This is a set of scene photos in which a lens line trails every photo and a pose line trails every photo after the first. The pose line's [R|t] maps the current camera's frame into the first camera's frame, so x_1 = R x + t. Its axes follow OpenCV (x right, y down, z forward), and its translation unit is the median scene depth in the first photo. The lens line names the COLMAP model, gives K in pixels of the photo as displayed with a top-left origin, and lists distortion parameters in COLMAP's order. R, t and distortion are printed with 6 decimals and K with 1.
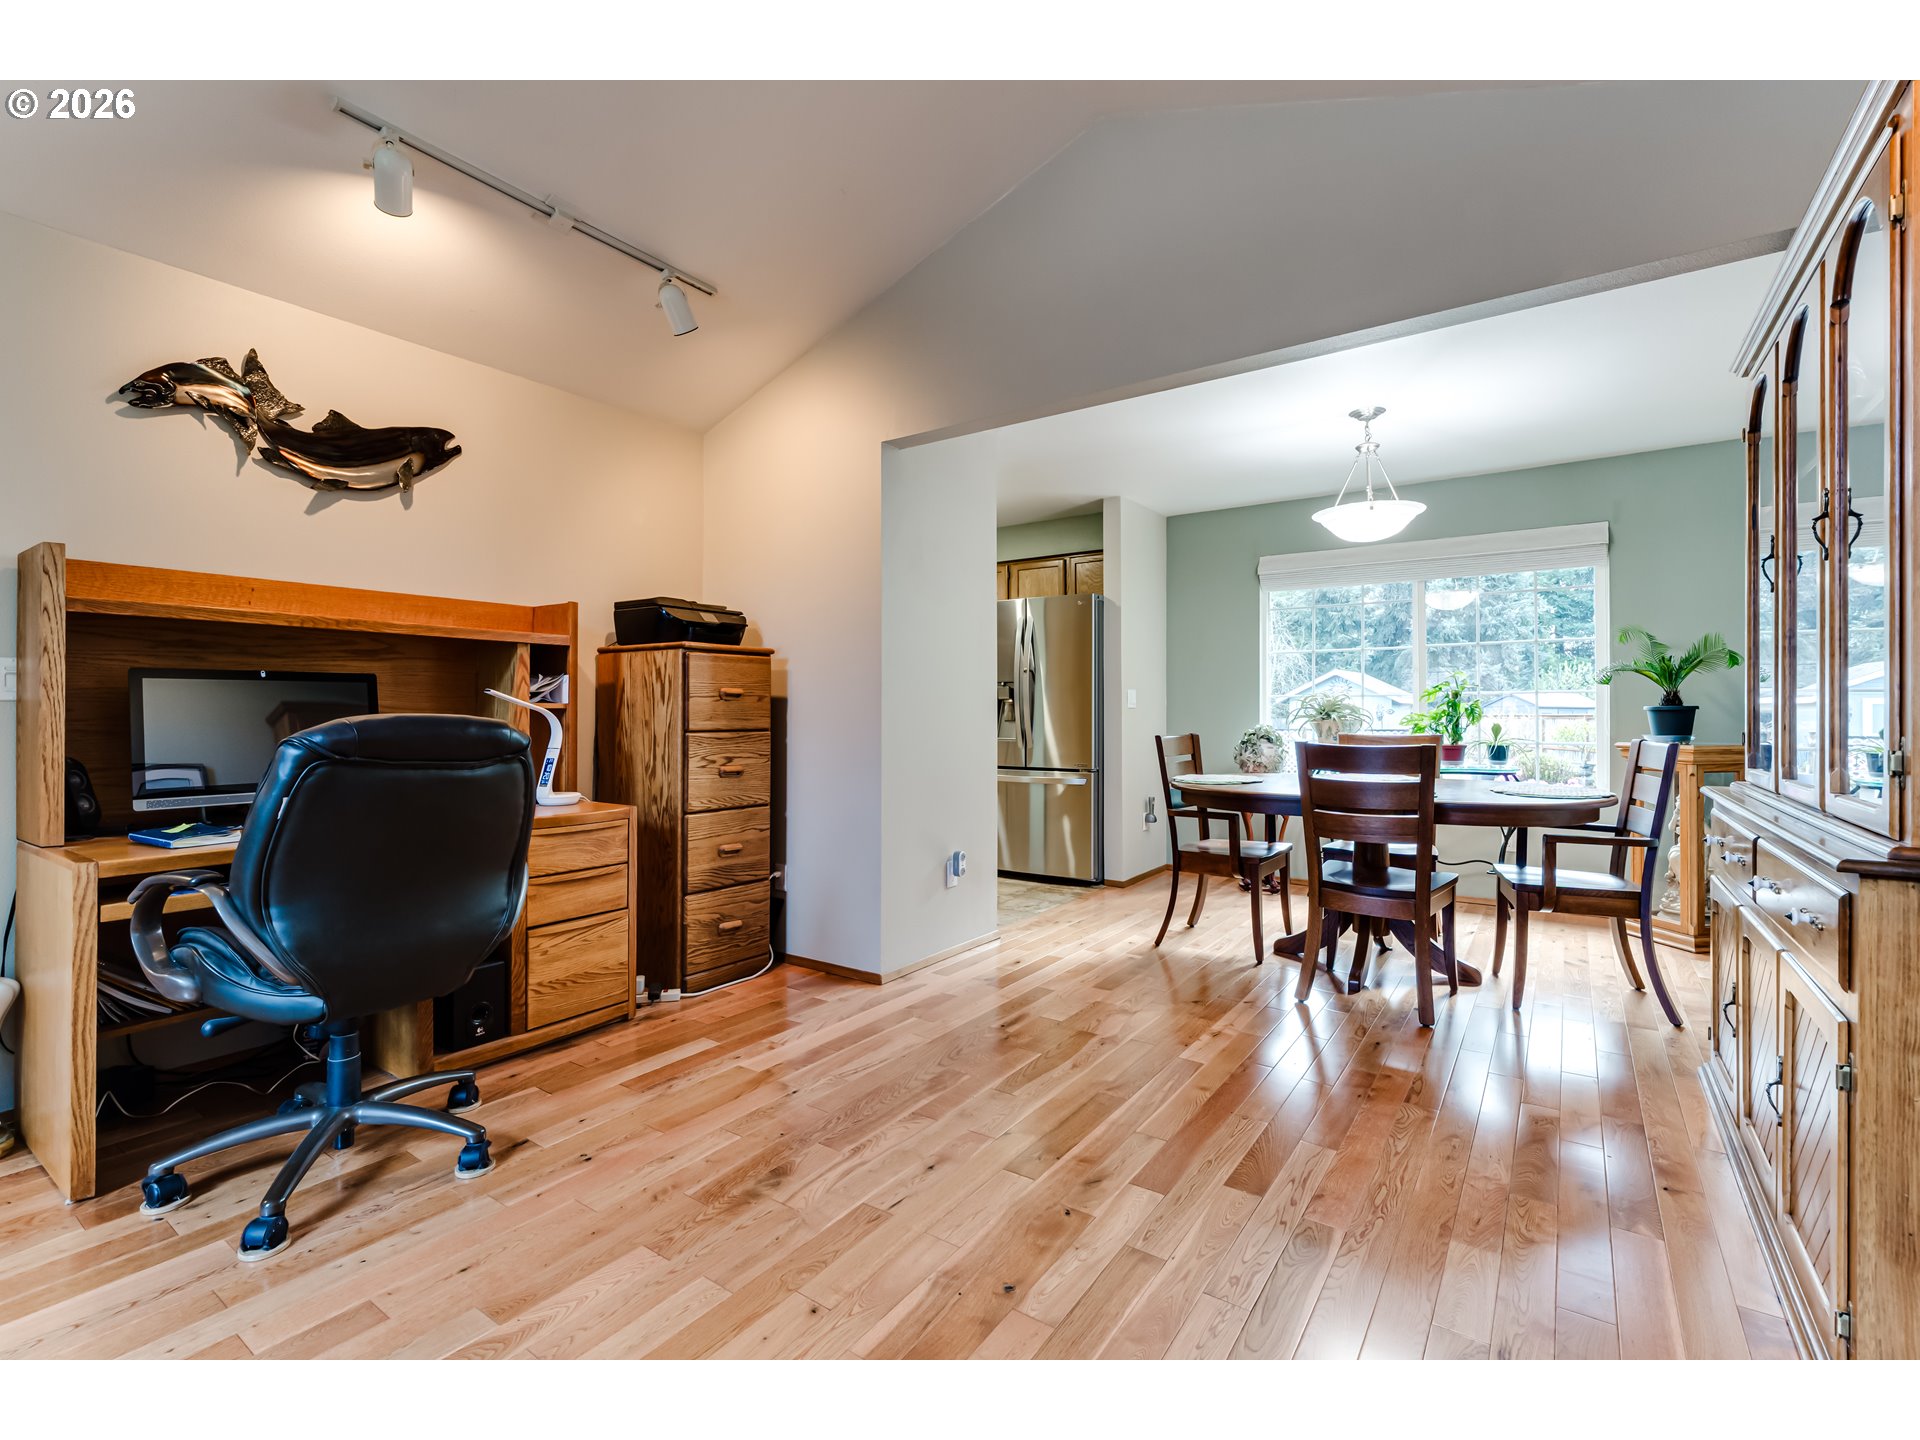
lens RADIAL K [[876.0, 0, 956.5], [0, 876.0, 703.6], [0, 0, 1]] dist [-0.002451, 0.000283]
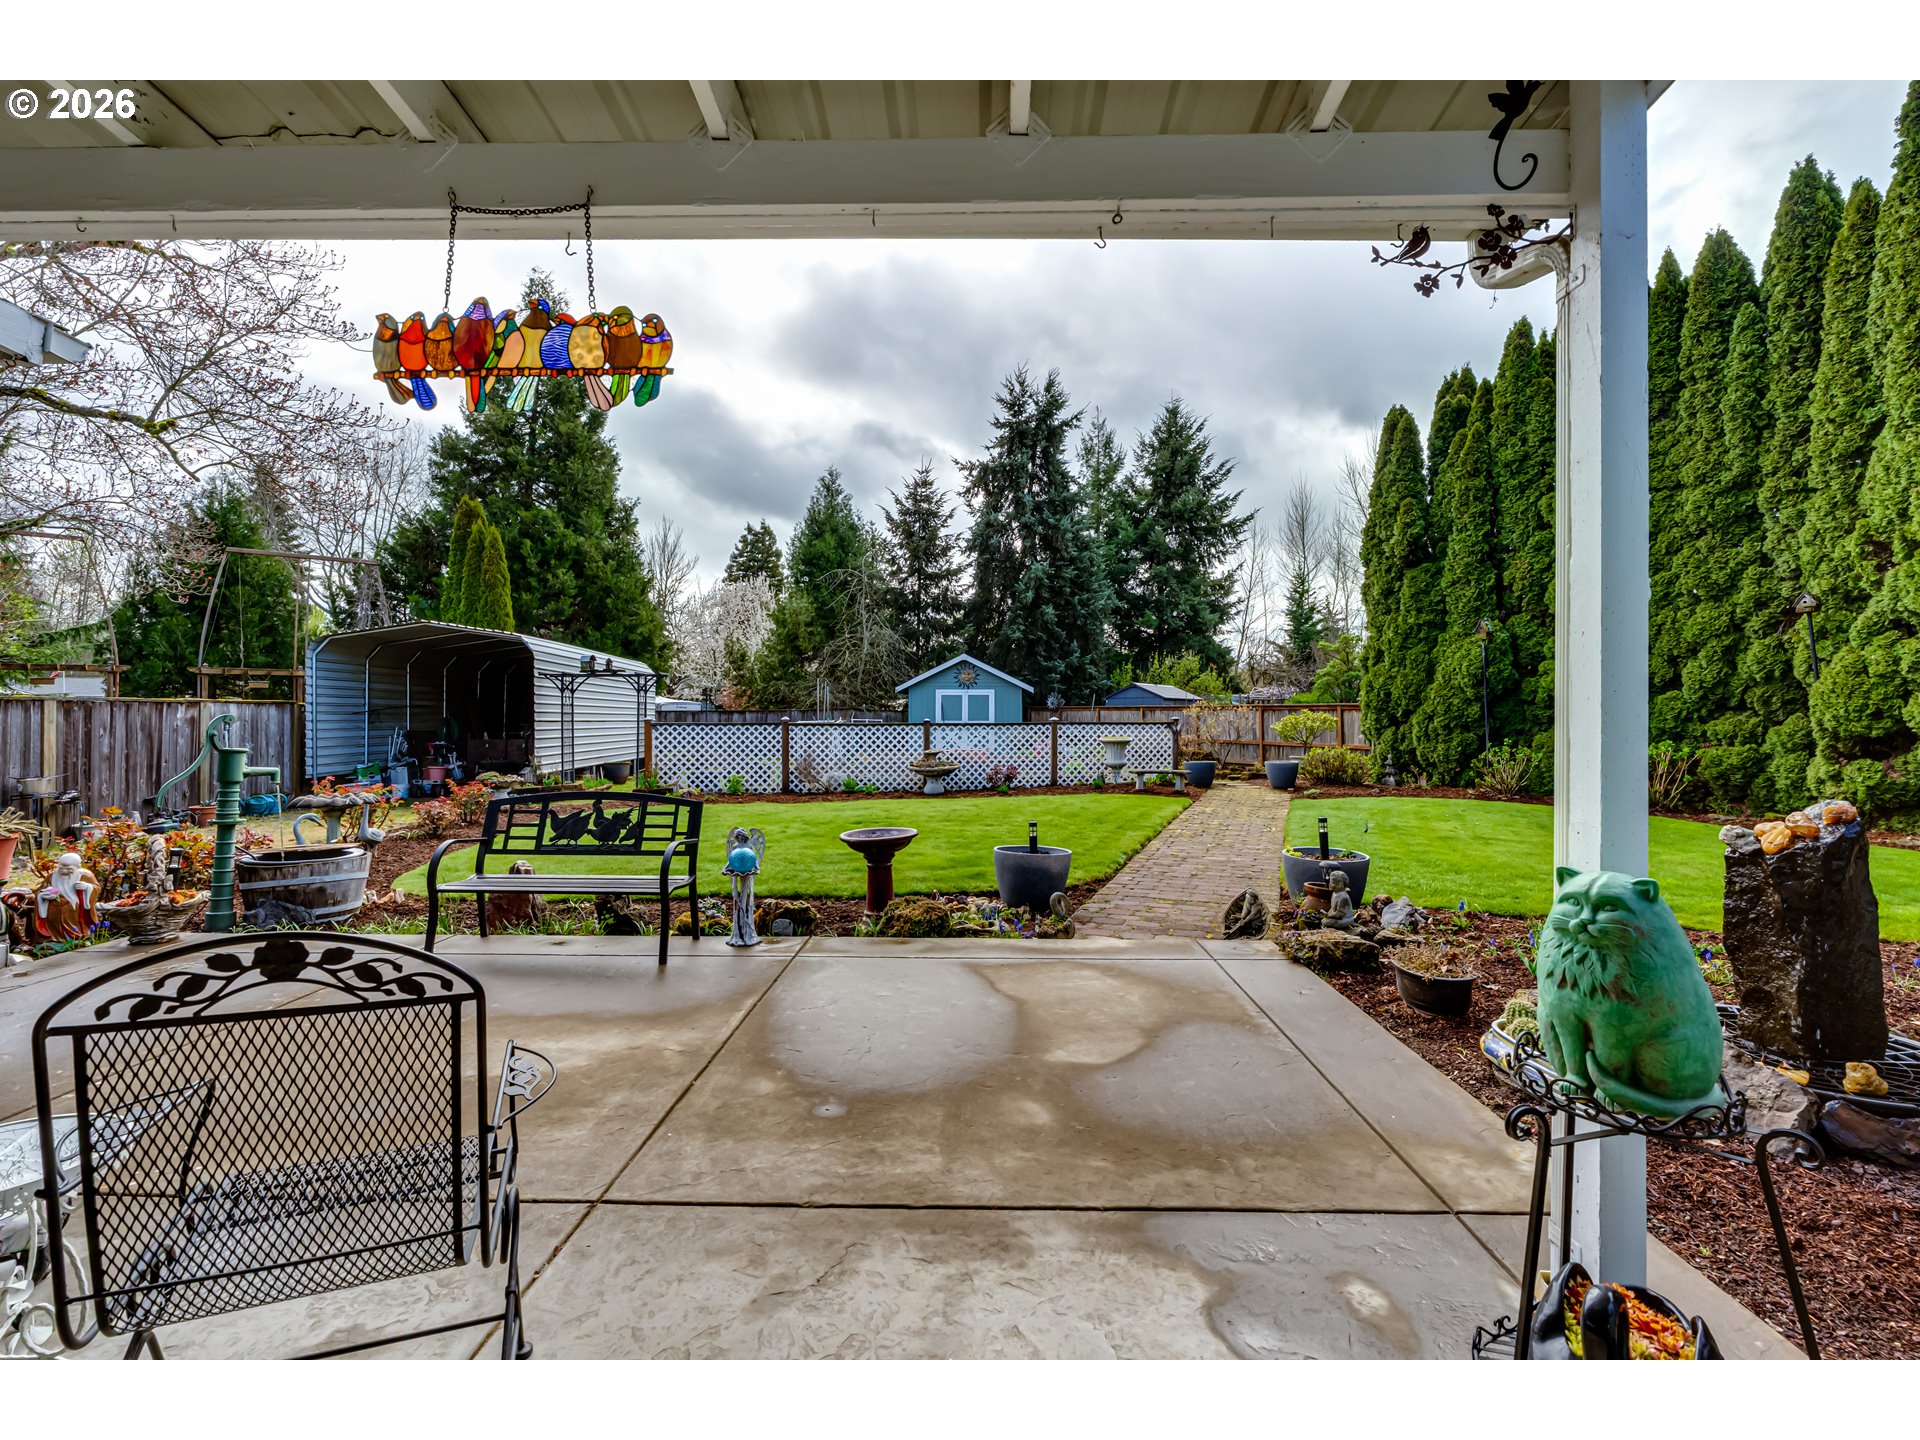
lens RADIAL K [[880.0, 0, 954.8], [0, 880.0, 689.7], [0, 0, 1]] dist [0.001298, -0.000007]
pose [[0.825061, 0.011740, 0.564922, -0.398045], [-0.005014, 0.999897, -0.013457, 0.049024], [-0.565022, 0.008270, 0.825035, 1.840856]]
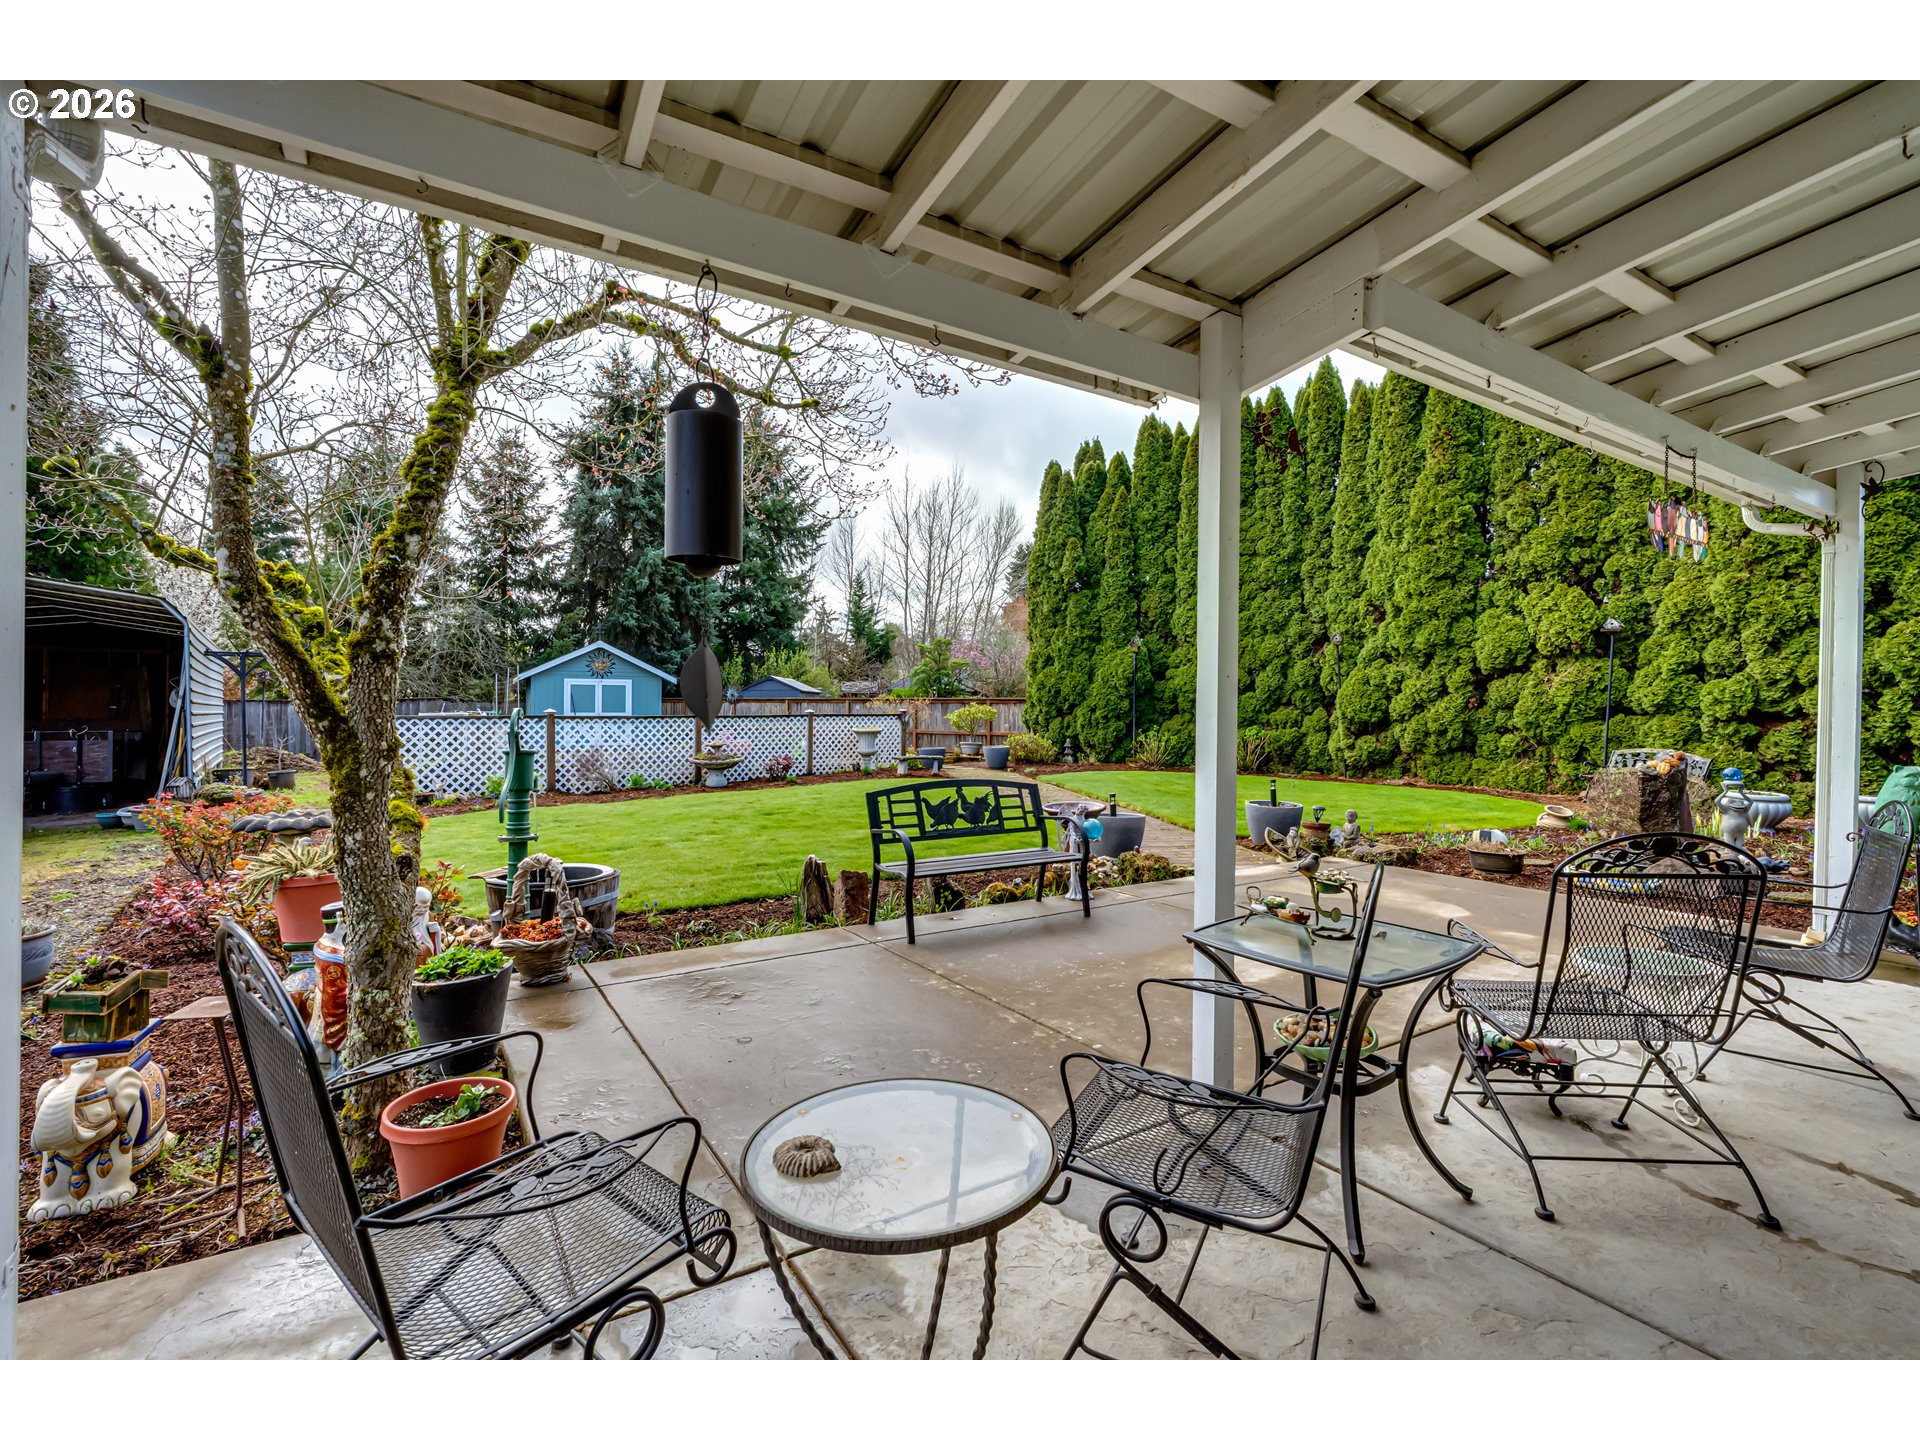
lens RADIAL K [[876.0, 0, 956.5], [0, 876.0, 703.6], [0, 0, 1]] dist [-0.002451, 0.000283]
pose [[0.377143, 0.000110, 0.926155, -1.173030], [-0.015214, 0.999866, 0.006077, 0.052557], [-0.926030, -0.016382, 0.377094, 2.489291]]
